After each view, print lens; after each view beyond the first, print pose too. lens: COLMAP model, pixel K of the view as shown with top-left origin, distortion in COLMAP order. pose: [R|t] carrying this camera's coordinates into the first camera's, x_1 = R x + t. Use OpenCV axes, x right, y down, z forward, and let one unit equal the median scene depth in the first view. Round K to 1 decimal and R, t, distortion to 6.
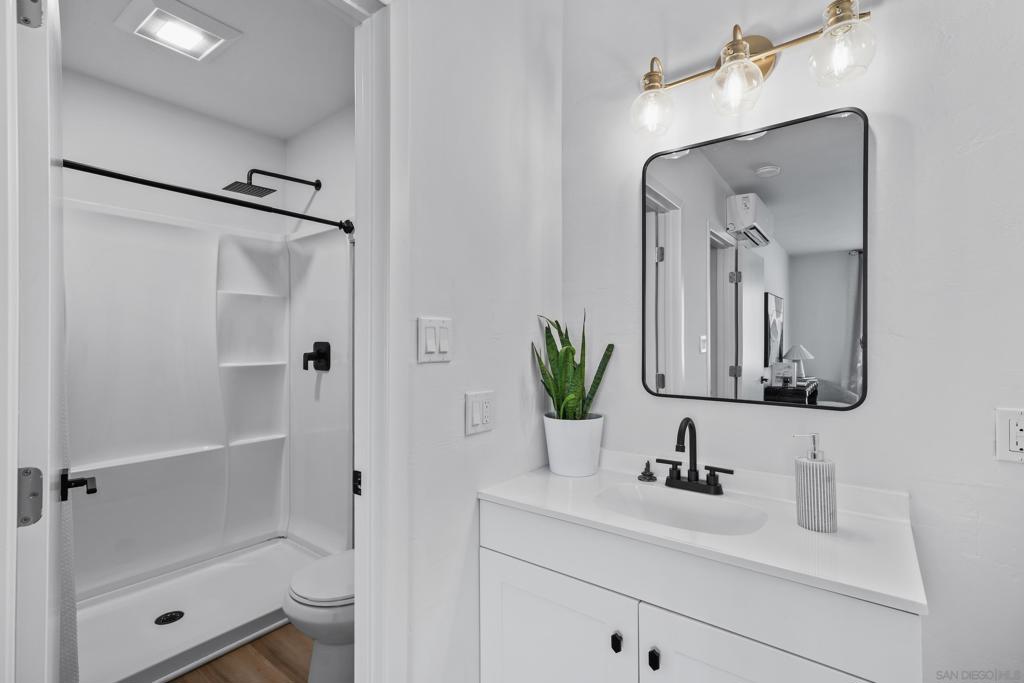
lens RADIAL K [[476.5, 0, 512.0], [0, 476.5, 341.5], [0, 0, 1]] dist [0.000373, 0.000032]
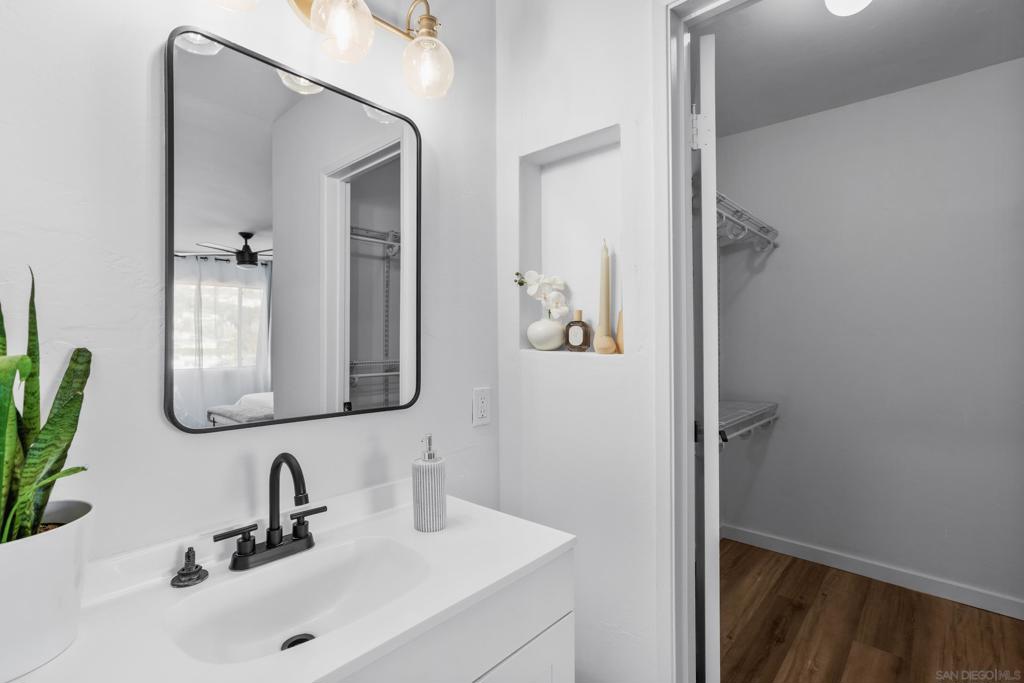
lens RADIAL K [[468.2, 0, 512.0], [0, 468.2, 341.5], [0, 0, 1]] dist [-0.001099, -0.000125]
pose [[0.098445, -0.004688, 0.995131, -0.270725], [-0.000289, 0.999989, 0.004739, -0.005981], [-0.995142, -0.000754, 0.098443, 0.599262]]
